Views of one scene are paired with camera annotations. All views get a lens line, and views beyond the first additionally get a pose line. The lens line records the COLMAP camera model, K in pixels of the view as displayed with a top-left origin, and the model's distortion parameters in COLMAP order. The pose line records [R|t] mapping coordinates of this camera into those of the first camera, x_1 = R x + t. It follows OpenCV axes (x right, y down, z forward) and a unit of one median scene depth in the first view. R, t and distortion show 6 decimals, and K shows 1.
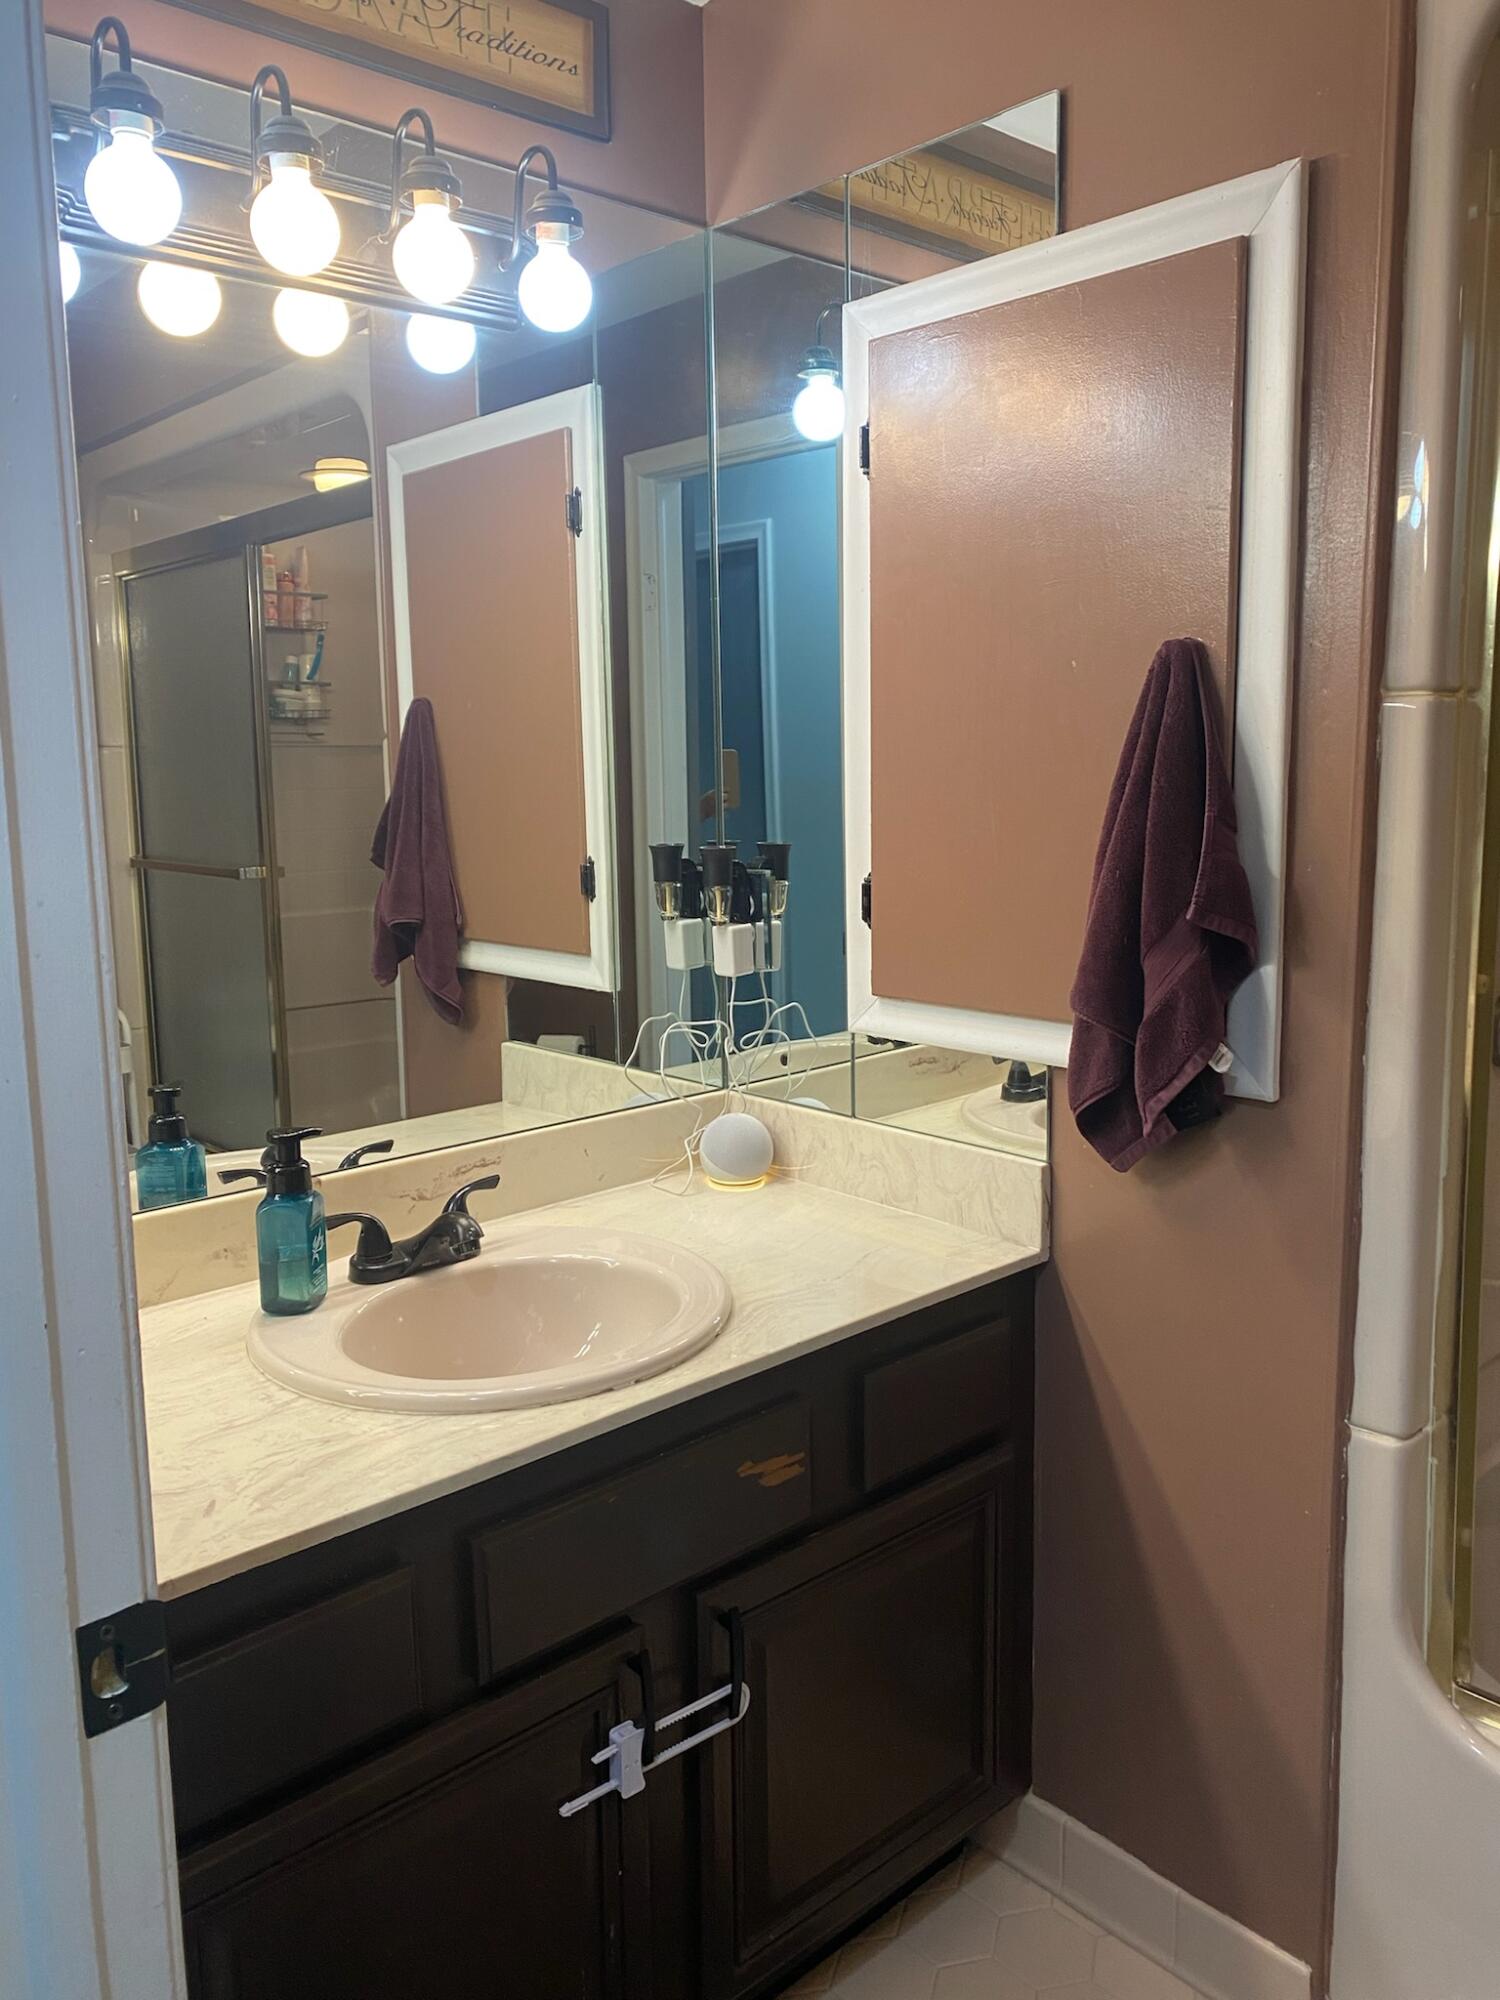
lens RADIAL K [[1489.1, 0, 750.0], [0, 1489.1, 1000.0], [0, 0, 1]] dist [0.003503, -0.027683]
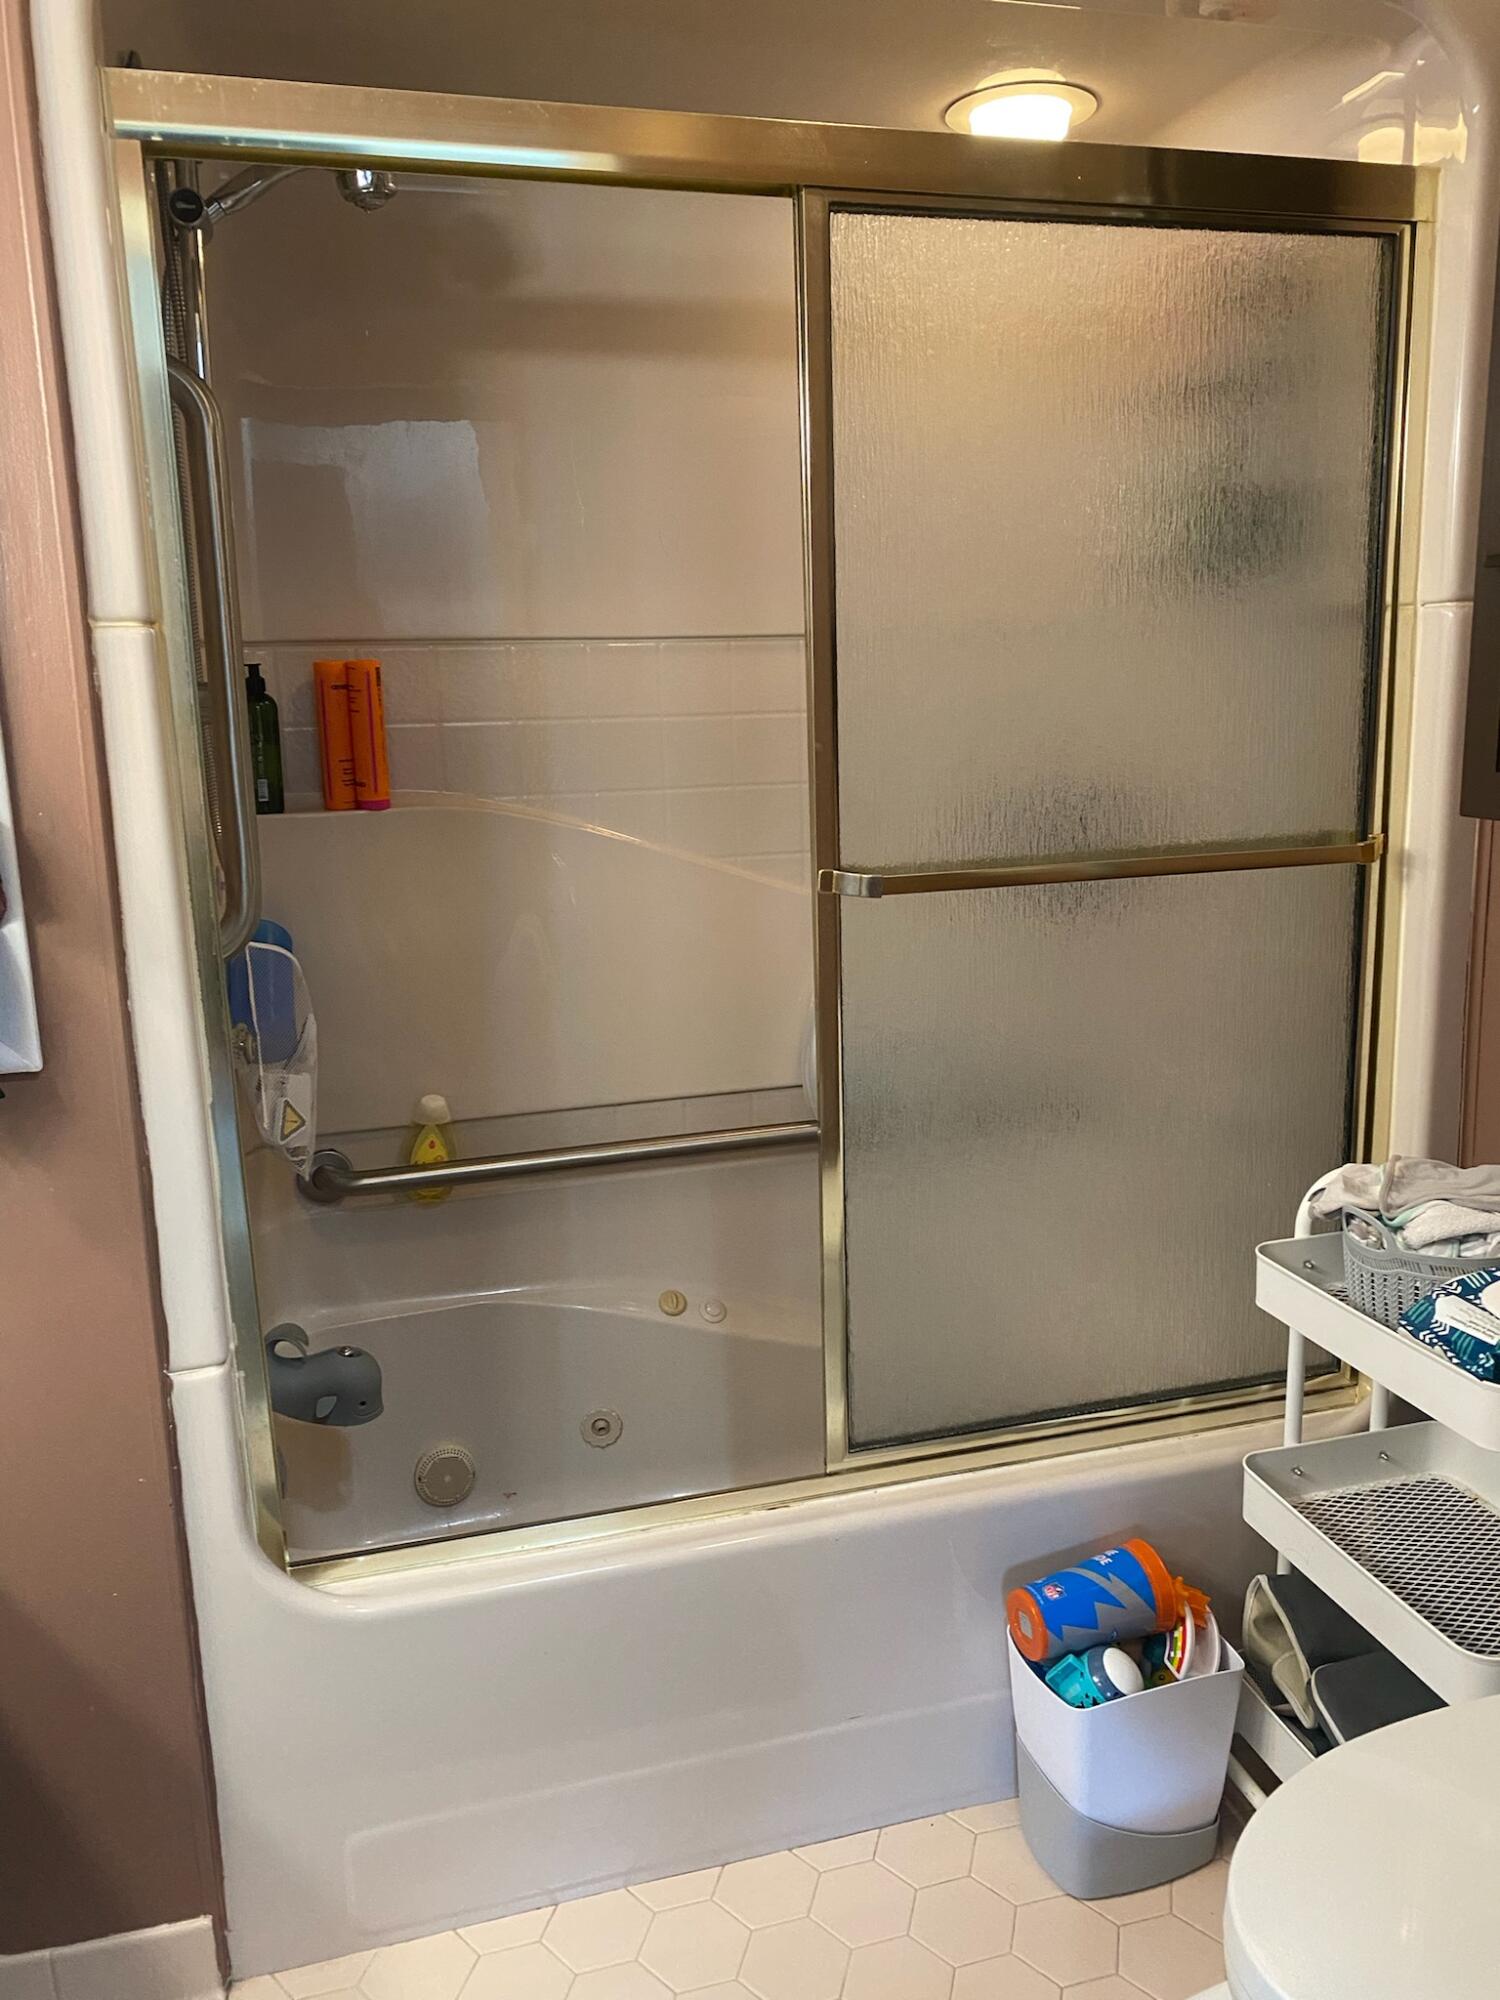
lens RADIAL K [[1489.1, 0, 750.0], [0, 1489.1, 1000.0], [0, 0, 1]] dist [0.003503, -0.027683]
pose [[0.454999, -0.184545, 0.871160, -0.236586], [0.162836, 0.979038, 0.122349, -0.014792], [-0.875477, 0.086188, 0.475512, 0.171971]]
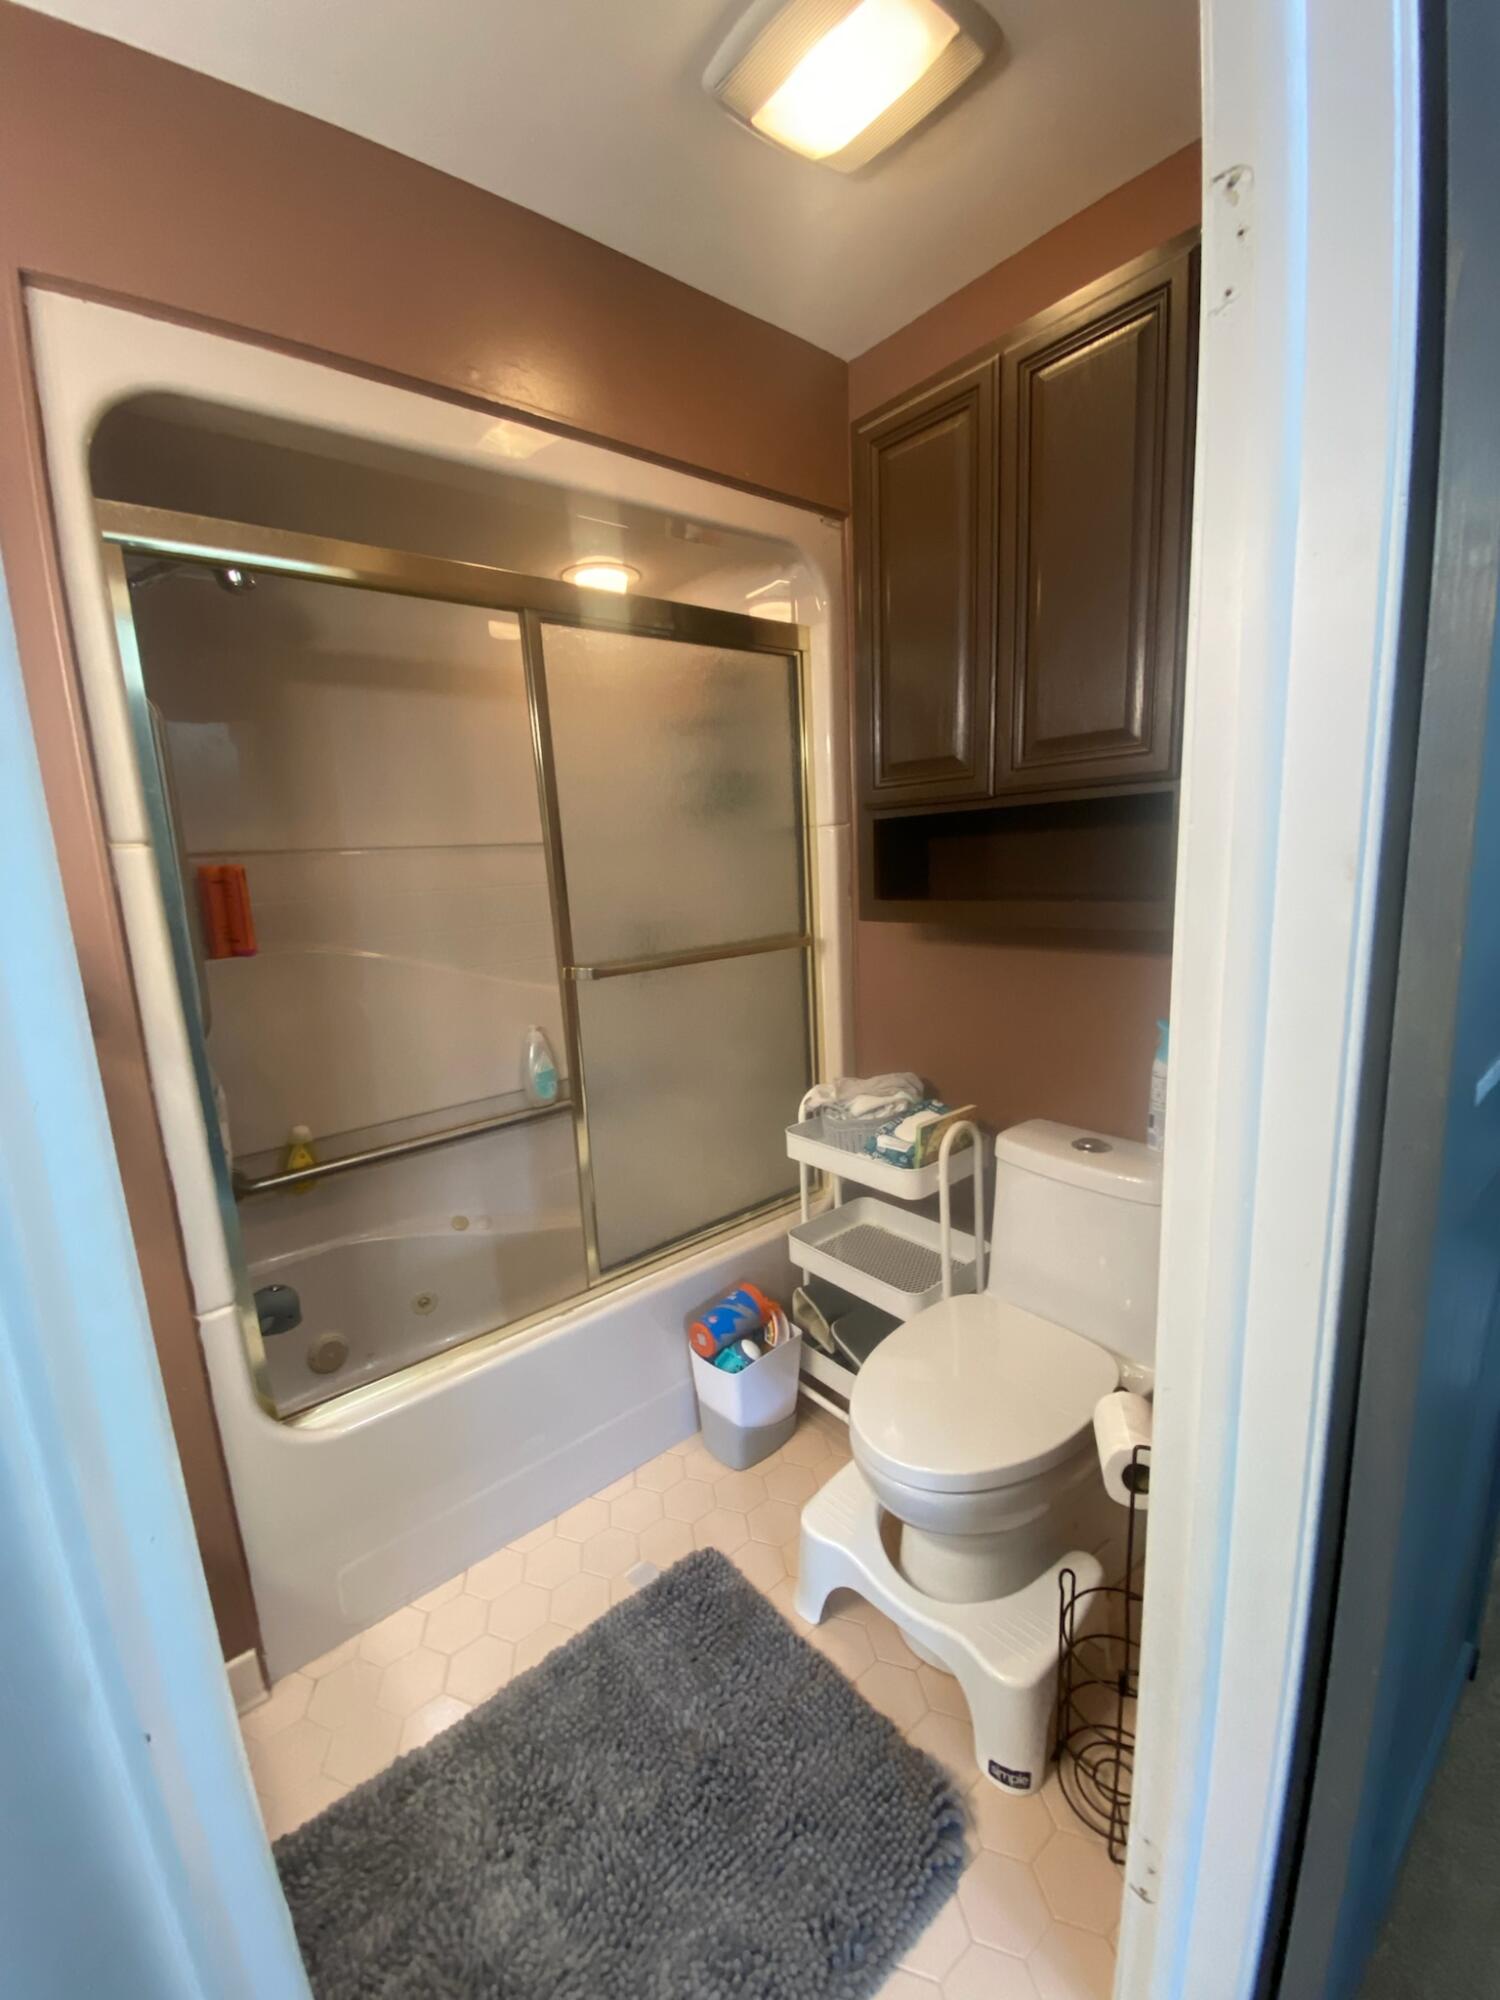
lens RADIAL K [[809.0, 0, 743.0], [0, 809.0, 1012.4], [0, 0, 1]] dist [0.001112, -0.000107]
pose [[0.046808, -0.187534, 0.981142, -0.341719], [0.211982, 0.961712, 0.173707, -0.047937], [-0.976152, 0.199854, 0.084770, 0.306201]]
